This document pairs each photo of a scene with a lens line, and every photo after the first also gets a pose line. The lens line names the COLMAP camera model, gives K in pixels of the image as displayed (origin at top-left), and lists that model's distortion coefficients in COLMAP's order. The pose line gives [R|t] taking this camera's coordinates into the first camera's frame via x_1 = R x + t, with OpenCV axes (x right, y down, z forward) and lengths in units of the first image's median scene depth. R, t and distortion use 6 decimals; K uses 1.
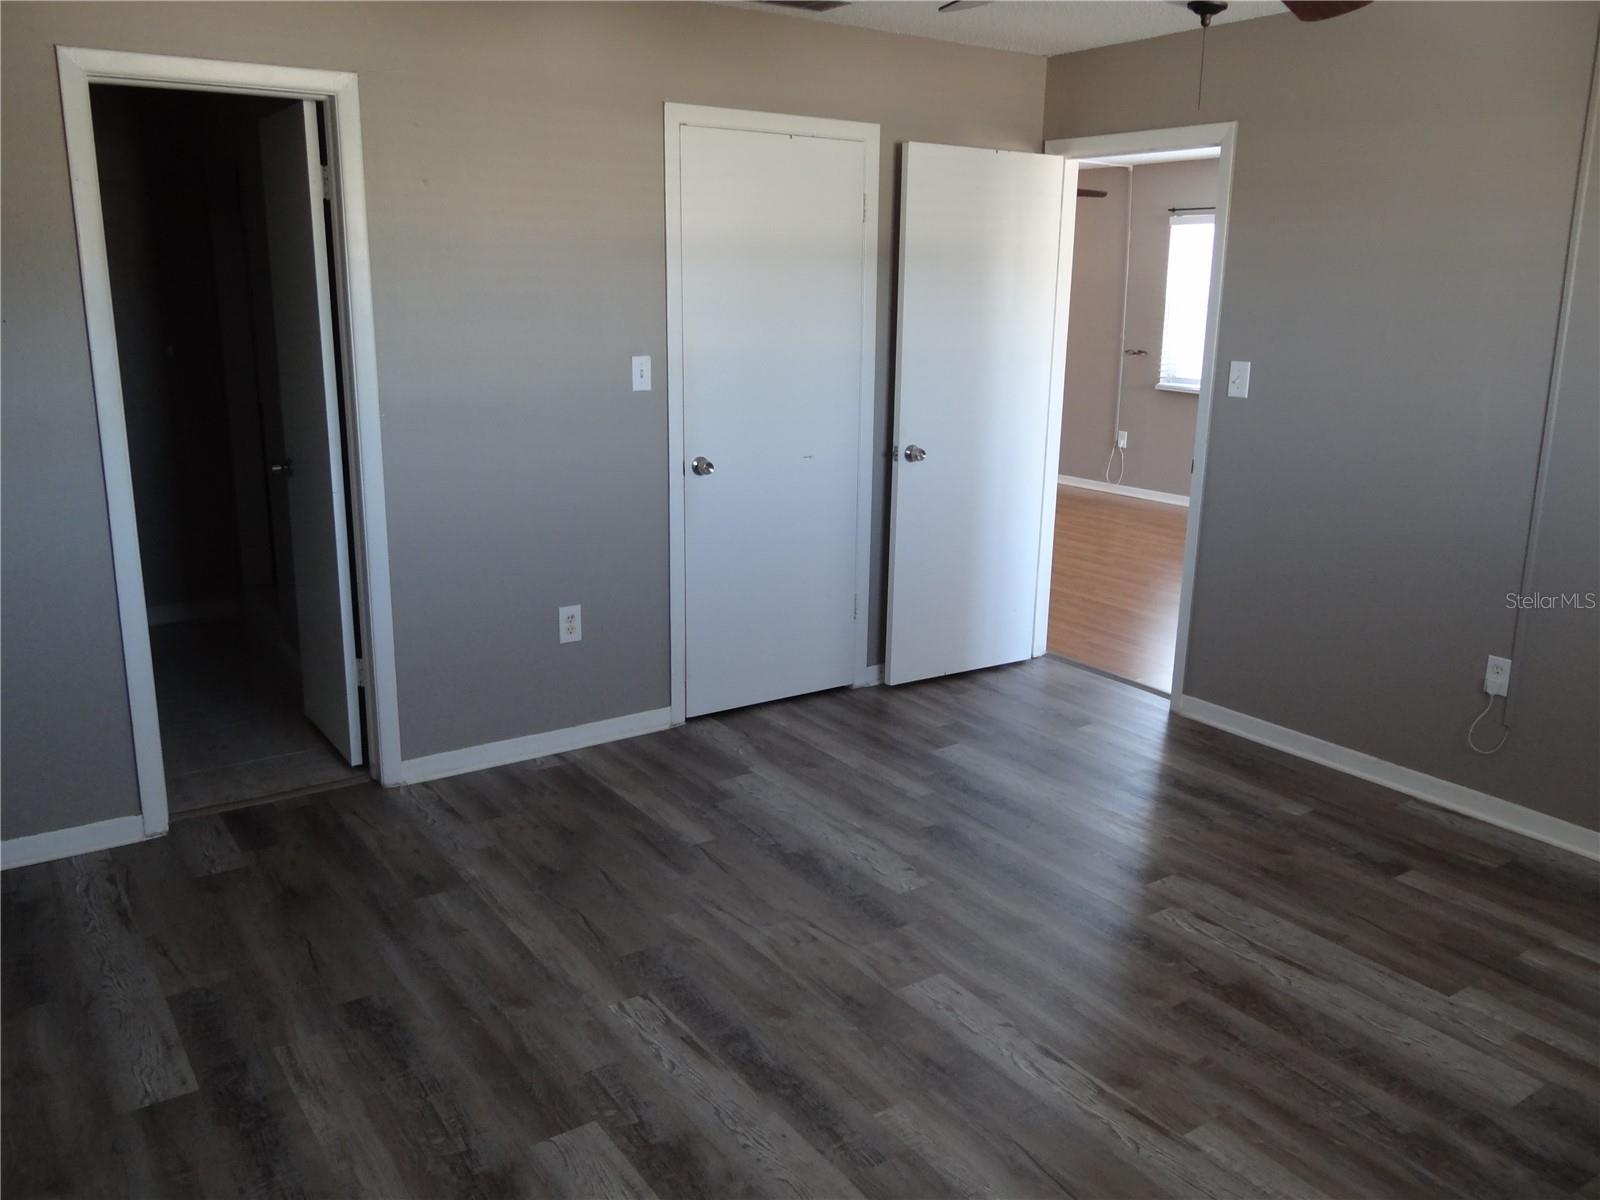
lens RADIAL K [[1269.9, 0, 800.0], [0, 1269.9, 600.0], [0, 0, 1]] dist [0.011608, 0.006744]
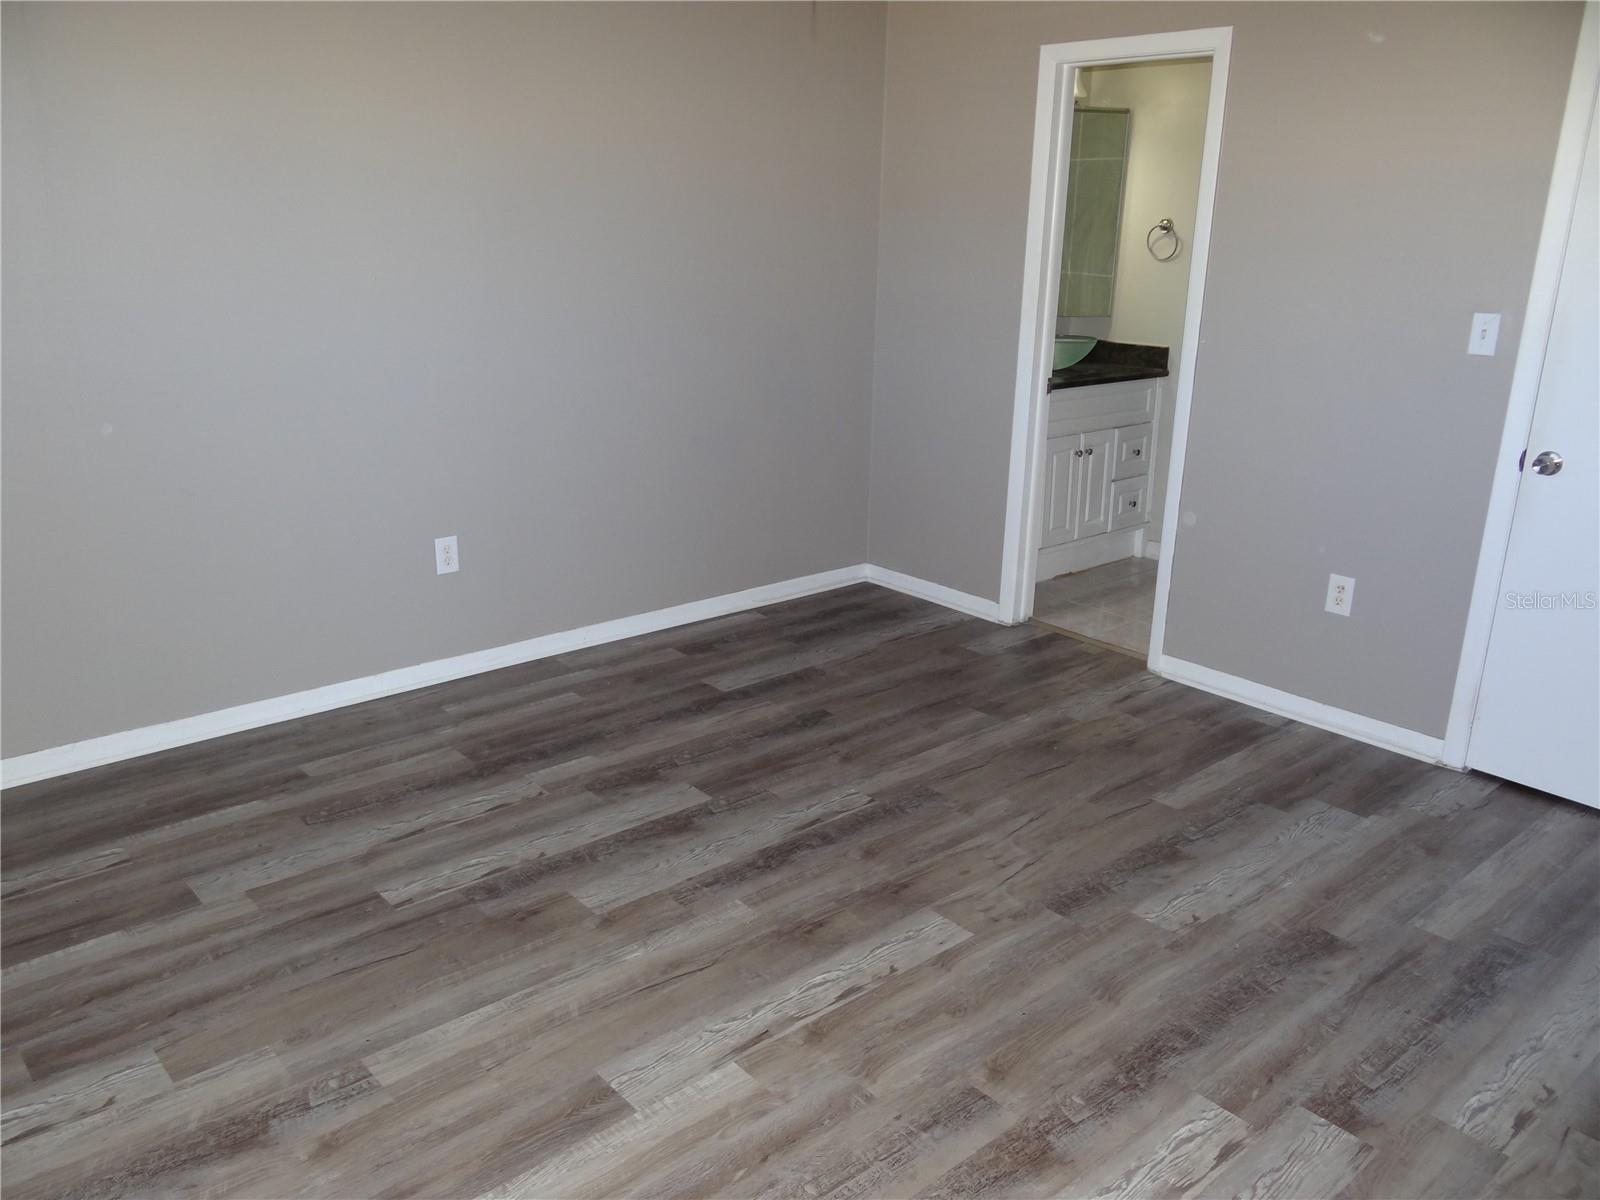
lens RADIAL K [[1264.1, 0, 795.2], [0, 1264.1, 595.0], [0, 0, 1]] dist [0.006212, 0.000805]
pose [[0.110377, 0.278151, -0.954175, 0.929595], [-0.265328, 0.933445, 0.241415, -0.140049], [0.957819, 0.226523, 0.176832, 0.638499]]
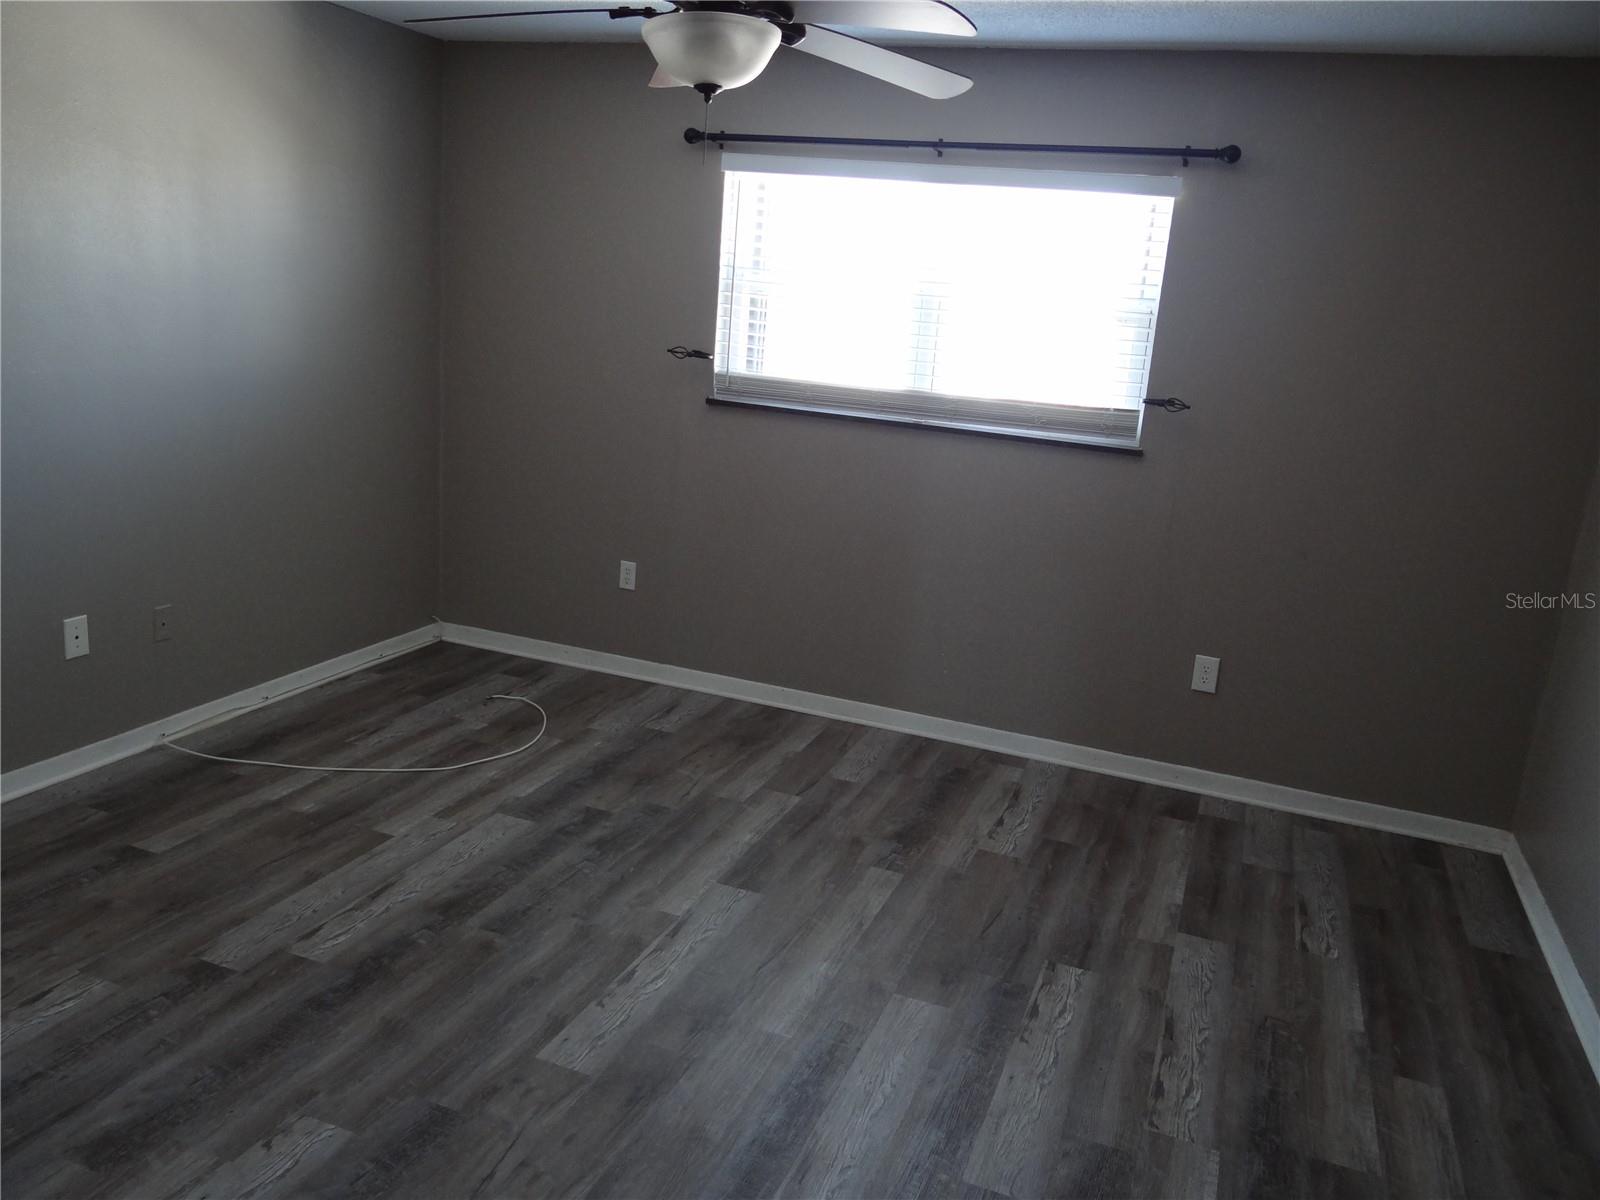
lens RADIAL K [[1269.9, 0, 800.0], [0, 1269.9, 600.0], [0, 0, 1]] dist [0.011608, 0.006744]
pose [[-0.559853, -0.261402, 0.786278, -0.609211], [0.114918, 0.915266, 0.386110, -0.323368], [-0.820584, 0.306523, -0.482375, 1.171469]]
